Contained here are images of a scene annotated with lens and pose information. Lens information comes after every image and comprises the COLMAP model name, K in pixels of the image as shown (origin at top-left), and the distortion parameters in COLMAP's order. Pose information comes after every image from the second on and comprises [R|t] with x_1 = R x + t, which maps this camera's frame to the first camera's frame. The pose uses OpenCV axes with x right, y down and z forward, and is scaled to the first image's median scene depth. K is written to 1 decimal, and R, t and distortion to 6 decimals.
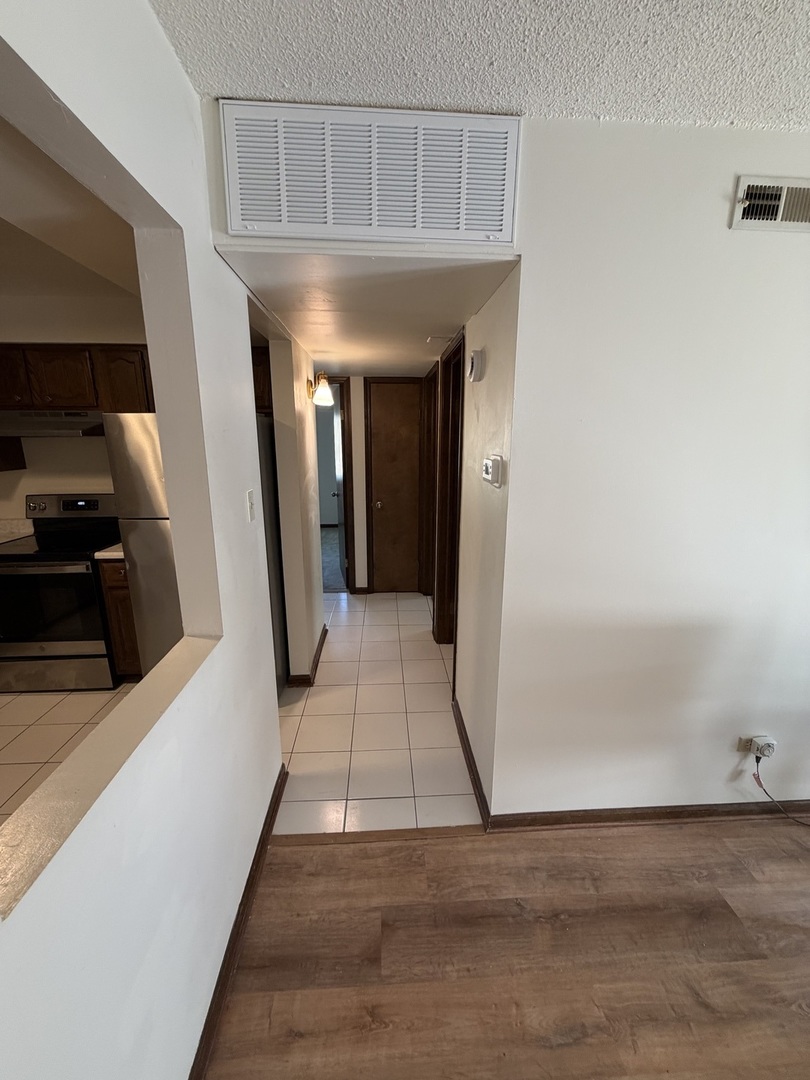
lens RADIAL K [[429.8, 0, 407.7], [0, 429.8, 542.6], [0, 0, 1]] dist [-0.014594, -0.000241]
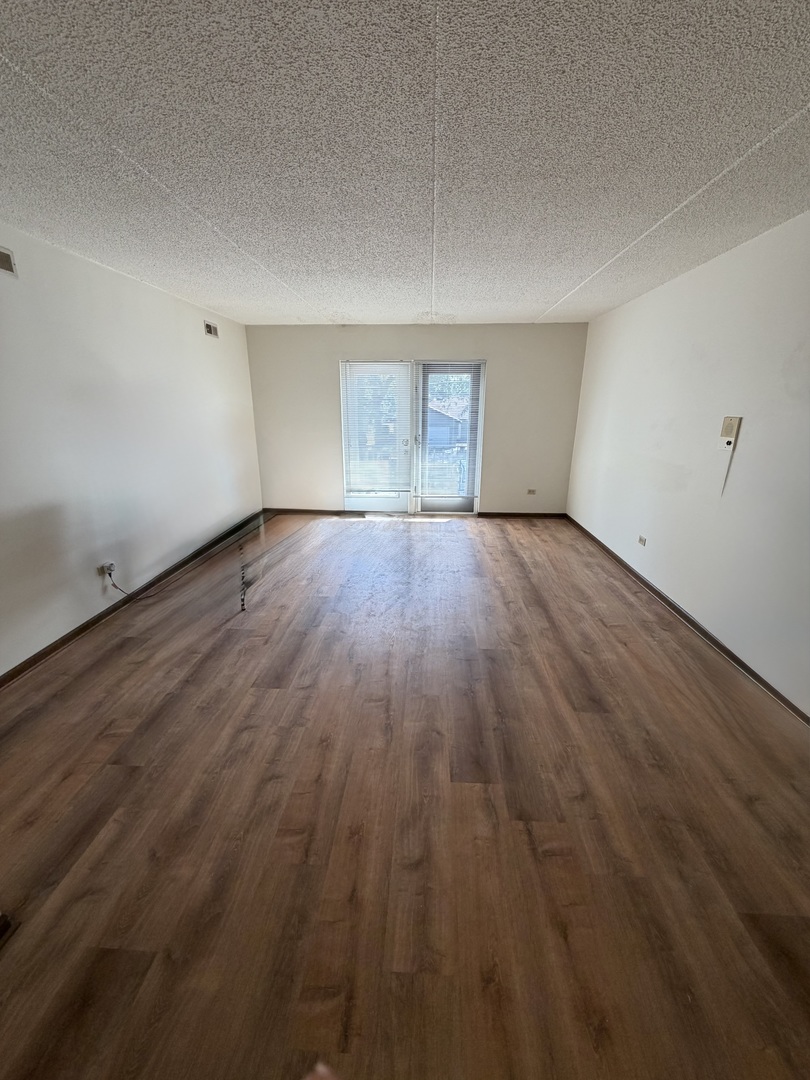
lens RADIAL K [[429.8, 0, 407.5], [0, 429.8, 538.9], [0, 0, 1]] dist [-0.014594, -0.000241]
pose [[0.113617, -0.298237, 0.947706, -0.756083], [0.222263, 0.937336, 0.268328, 0.153920], [-0.968344, 0.180153, 0.172784, -0.617319]]
